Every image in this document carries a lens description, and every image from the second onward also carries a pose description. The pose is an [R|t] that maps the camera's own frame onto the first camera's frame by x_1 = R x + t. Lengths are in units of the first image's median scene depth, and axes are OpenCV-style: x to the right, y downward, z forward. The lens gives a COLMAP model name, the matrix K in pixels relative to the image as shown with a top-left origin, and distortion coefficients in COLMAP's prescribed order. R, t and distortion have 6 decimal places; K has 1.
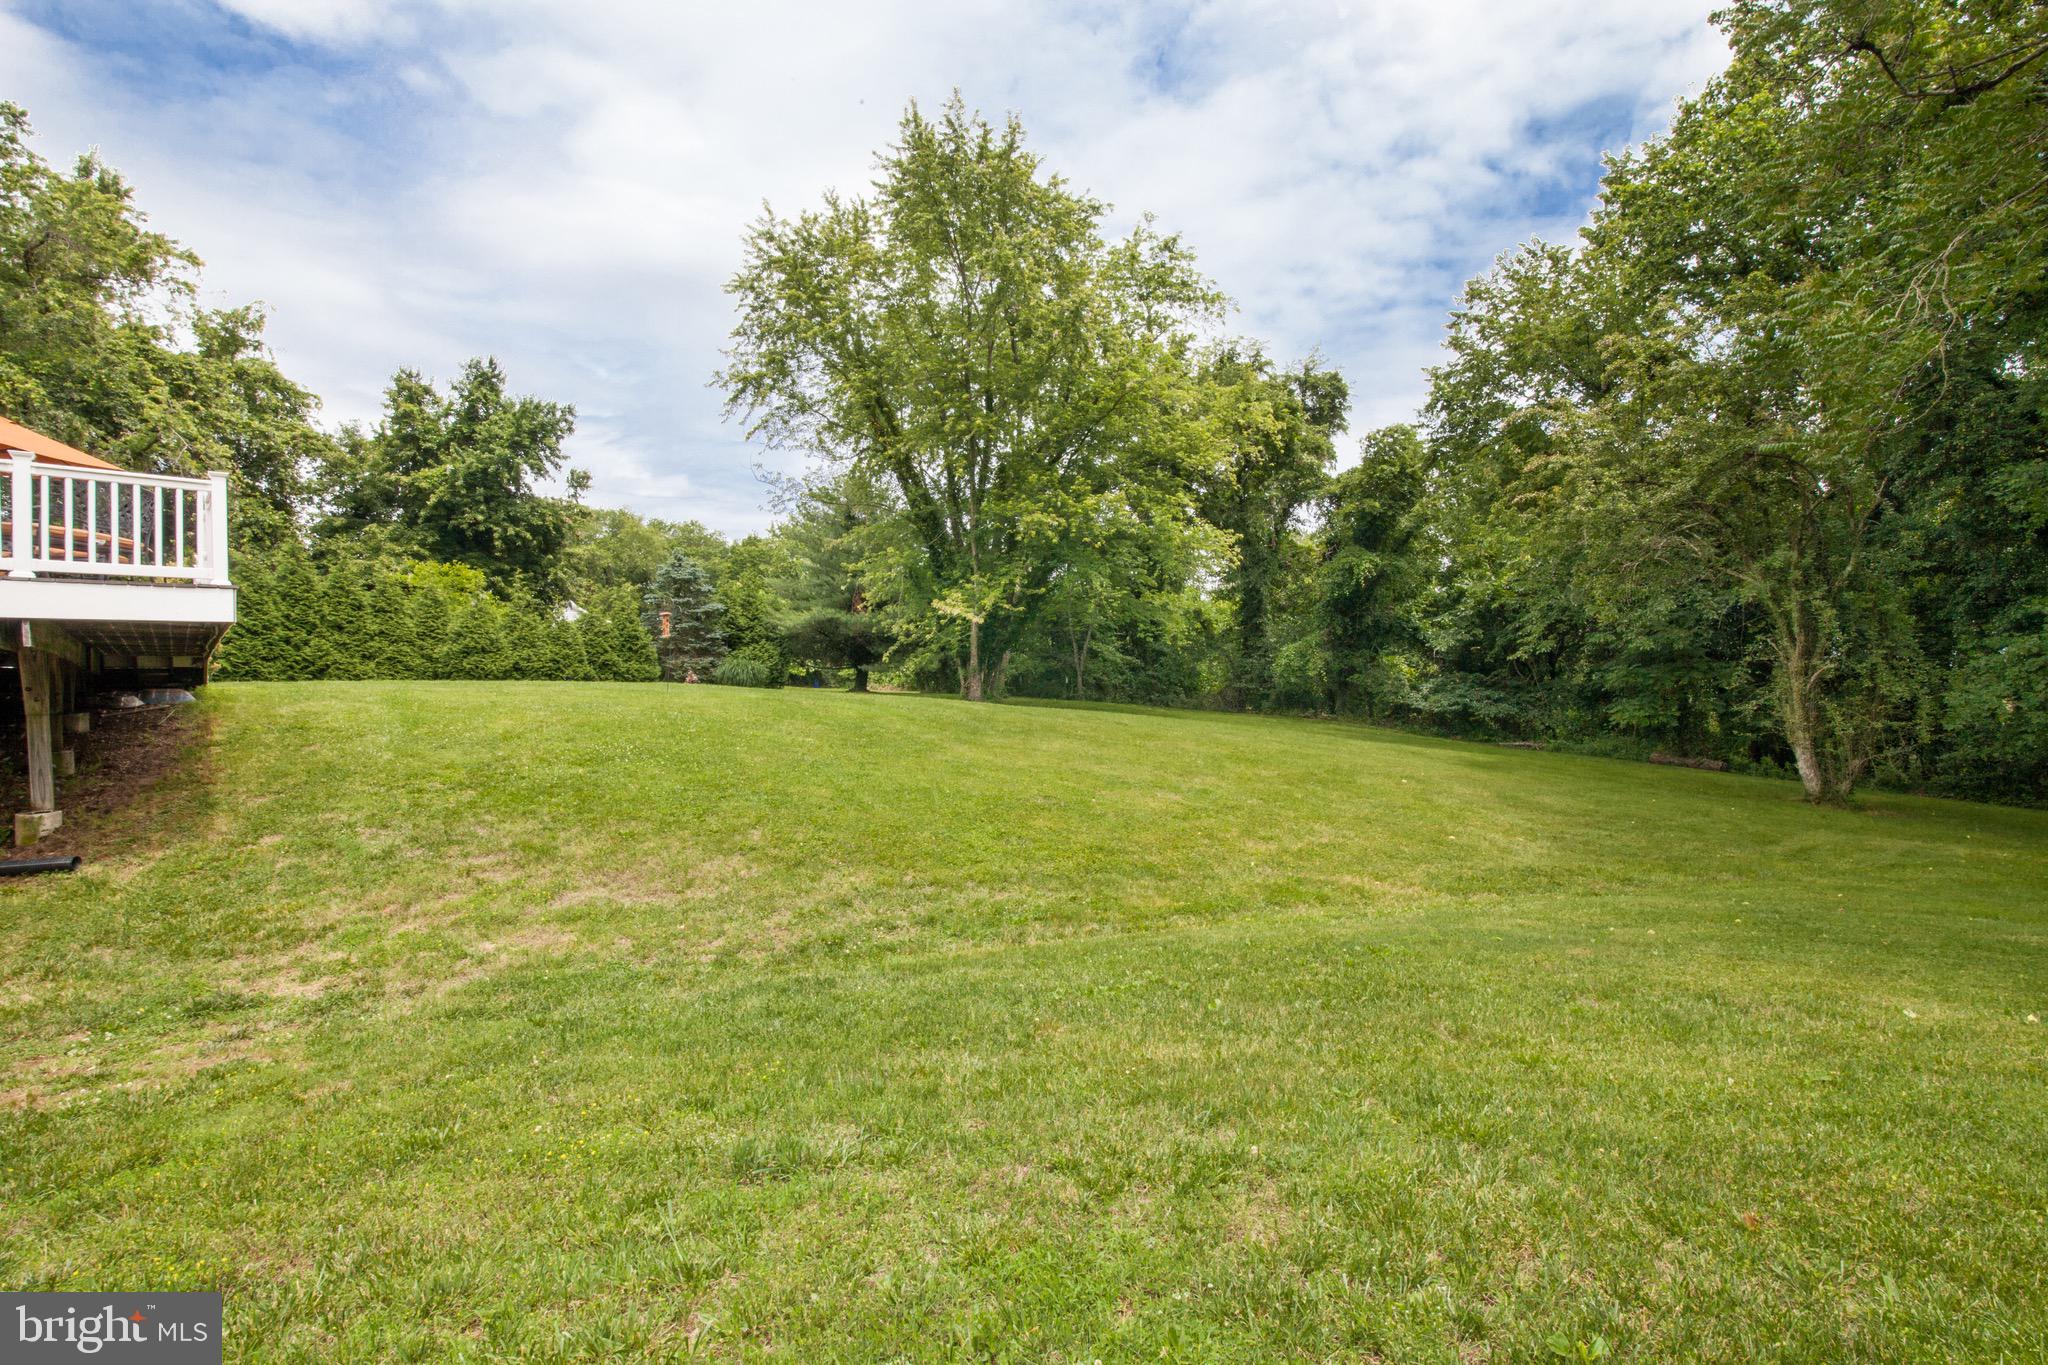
lens RADIAL K [[955.1, 0, 1018.8], [0, 955.1, 680.6], [0, 0, 1]] dist [-0.002219, -0.001827]
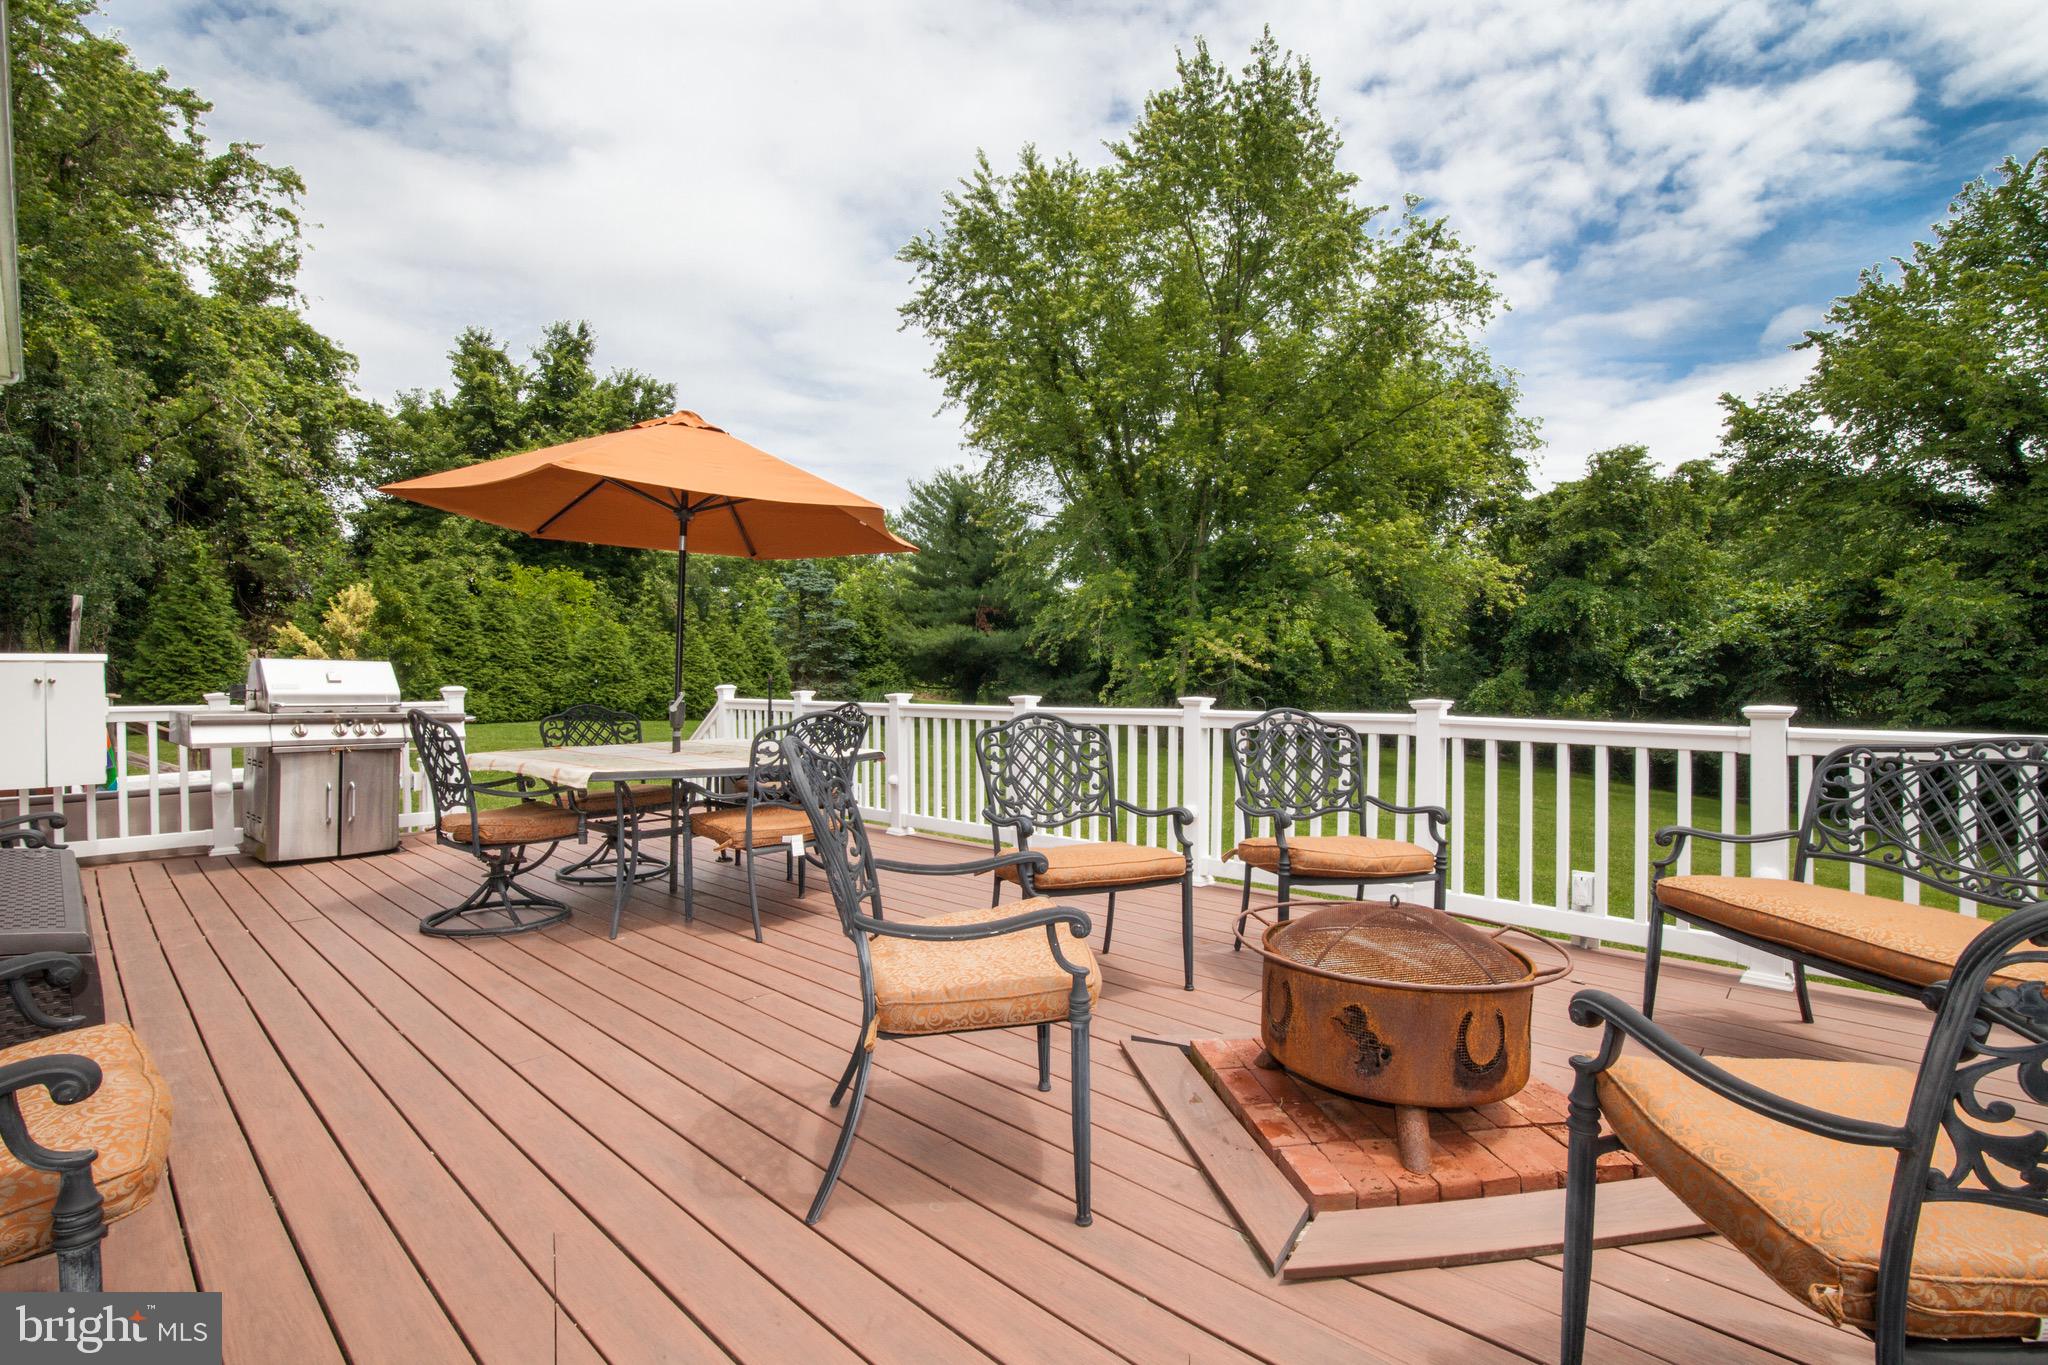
lens RADIAL K [[955.1, 0, 1033.4], [0, 955.1, 686.6], [0, 0, 1]] dist [-0.002219, -0.001827]
pose [[0.996379, 0.020137, 0.082607, -0.220553], [-0.021584, 0.999628, 0.016662, -0.038639], [-0.082240, -0.018385, 0.996443, 0.119899]]
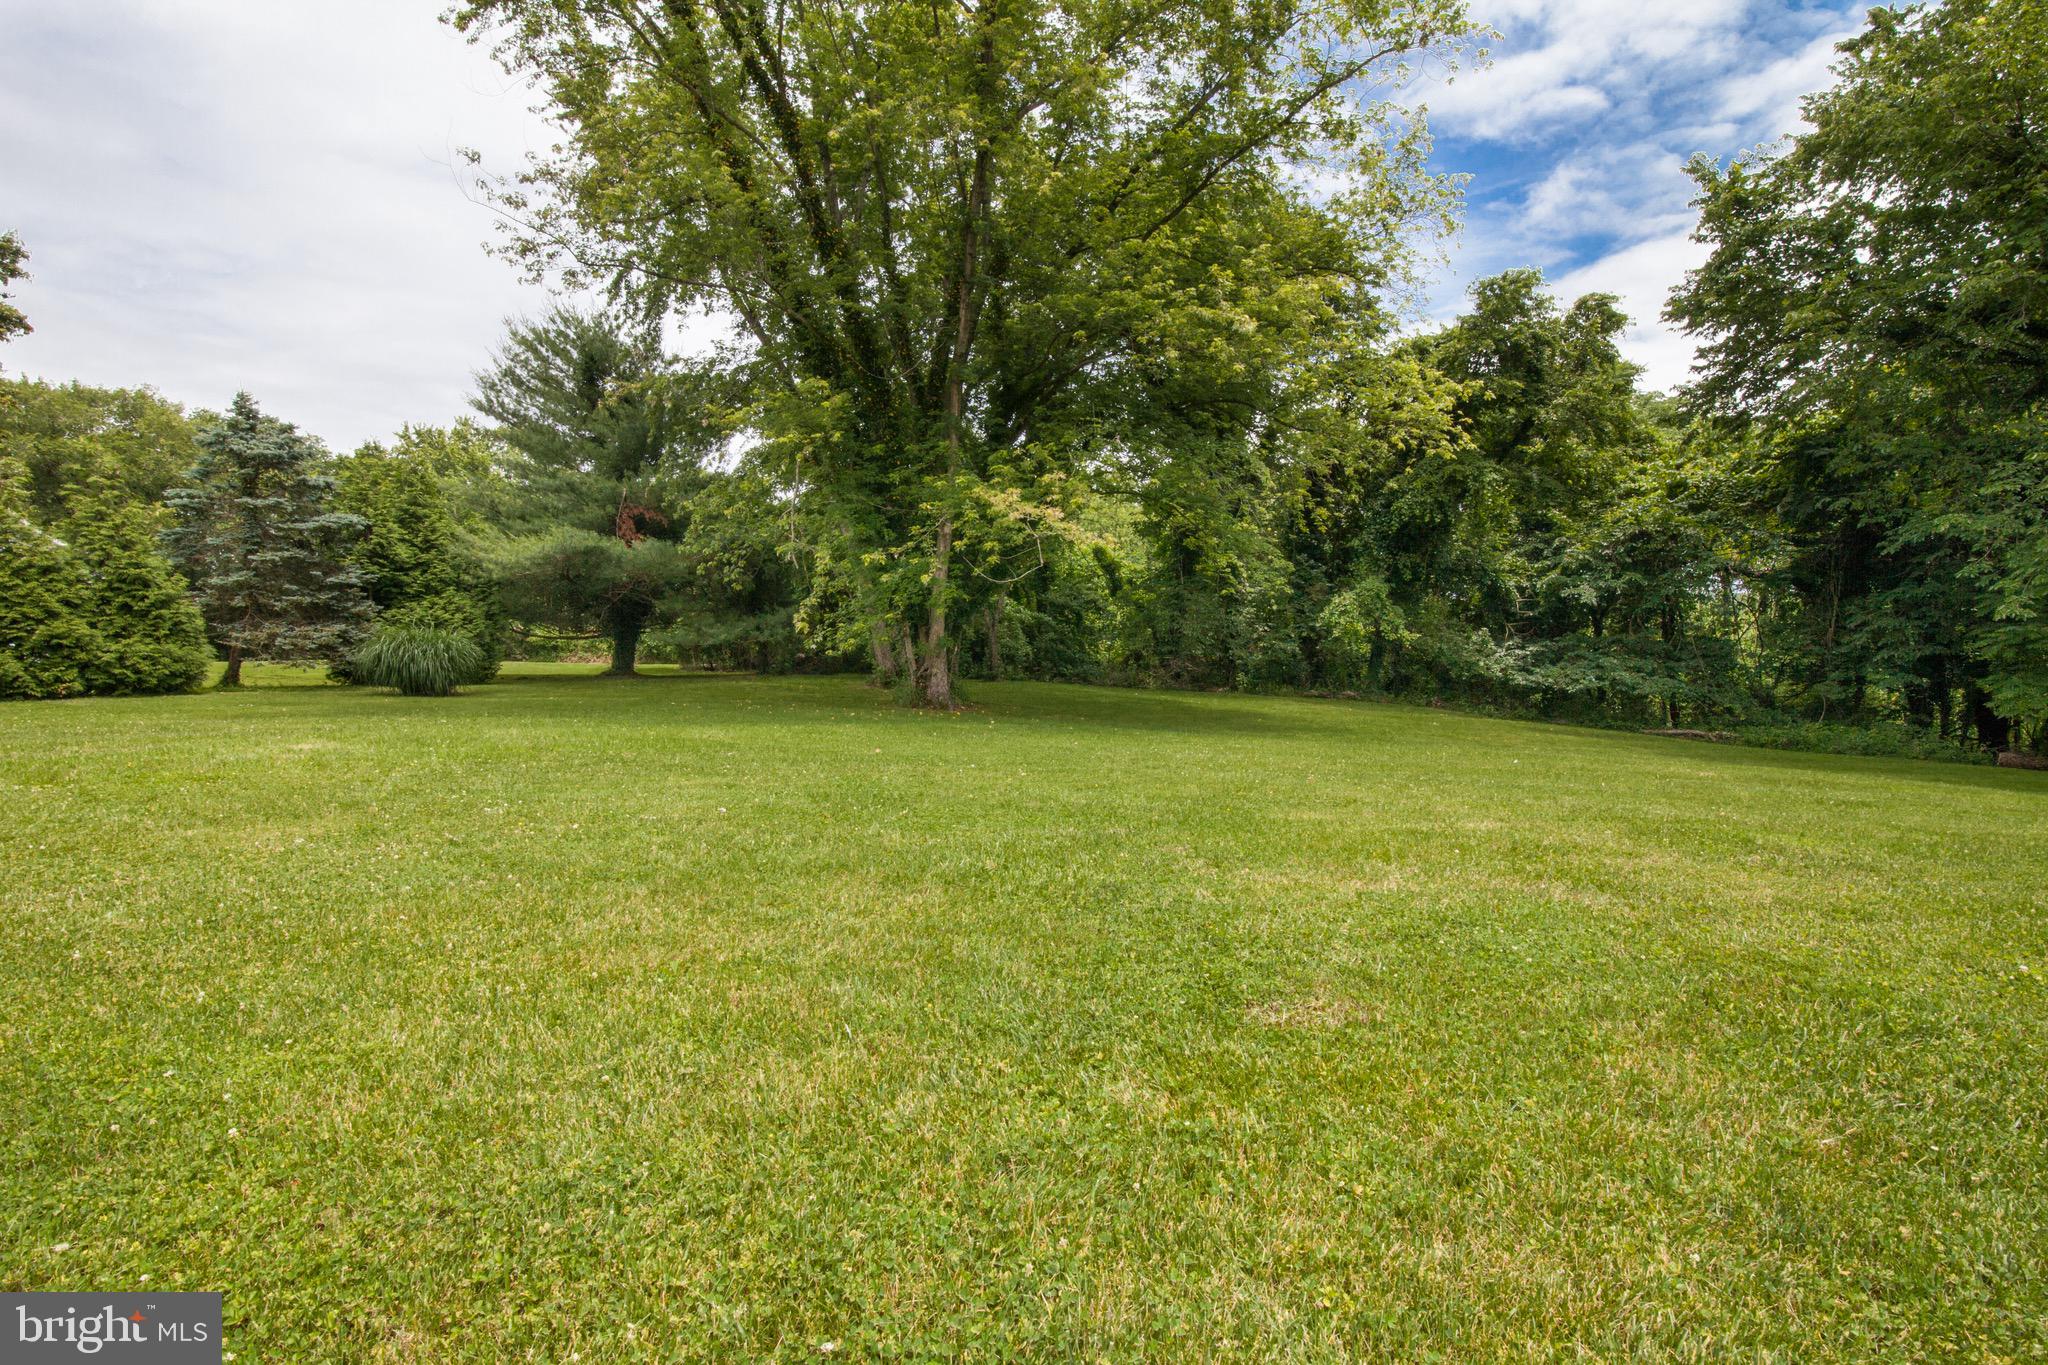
lens RADIAL K [[955.1, 0, 1019.0], [0, 955.1, 686.4], [0, 0, 1]] dist [-0.002219, -0.001827]
pose [[0.945606, -0.032324, 0.323704, -0.152668], [0.014265, 0.998214, 0.058009, -0.015800], [-0.325001, -0.050236, 0.944379, 0.425778]]
